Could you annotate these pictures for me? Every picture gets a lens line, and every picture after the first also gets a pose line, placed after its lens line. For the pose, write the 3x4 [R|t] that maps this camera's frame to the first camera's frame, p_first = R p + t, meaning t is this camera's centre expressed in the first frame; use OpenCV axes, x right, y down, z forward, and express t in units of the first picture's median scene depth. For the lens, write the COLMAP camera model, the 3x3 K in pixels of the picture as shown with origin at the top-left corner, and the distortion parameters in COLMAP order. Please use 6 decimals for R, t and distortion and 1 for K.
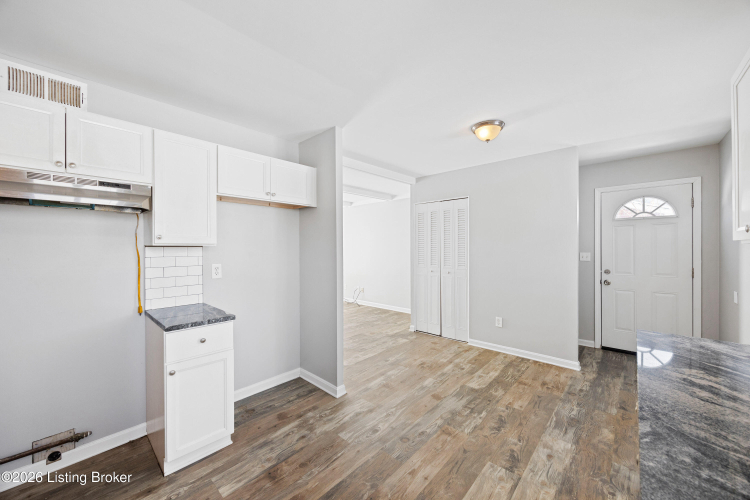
lens RADIAL K [[284.9, 0, 375.0], [0, 284.9, 250.0], [0, 0, 1]] dist [-0.001330, -0.000162]
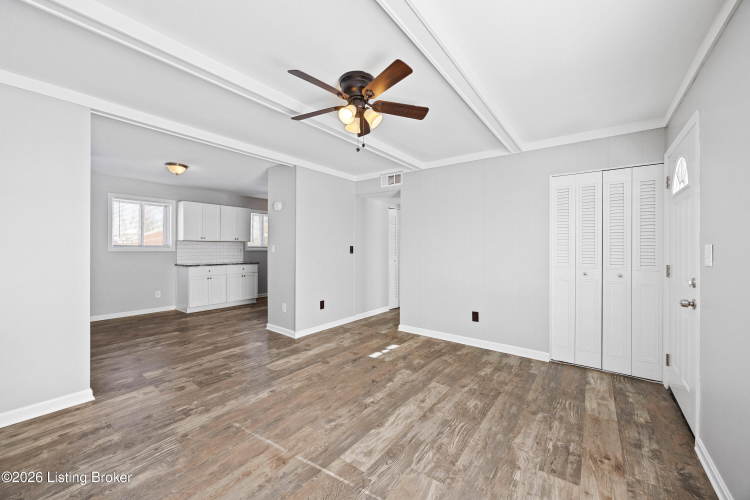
lens RADIAL K [[287.6, 0, 374.7], [0, 287.6, 247.3], [0, 0, 1]] dist [-0.002628, -0.000134]
pose [[-0.995411, 0.000692, -0.095693, -0.516417], [-0.000124, 0.999964, 0.008516, 0.018284], [0.095695, 0.008489, -0.995374, 2.471645]]
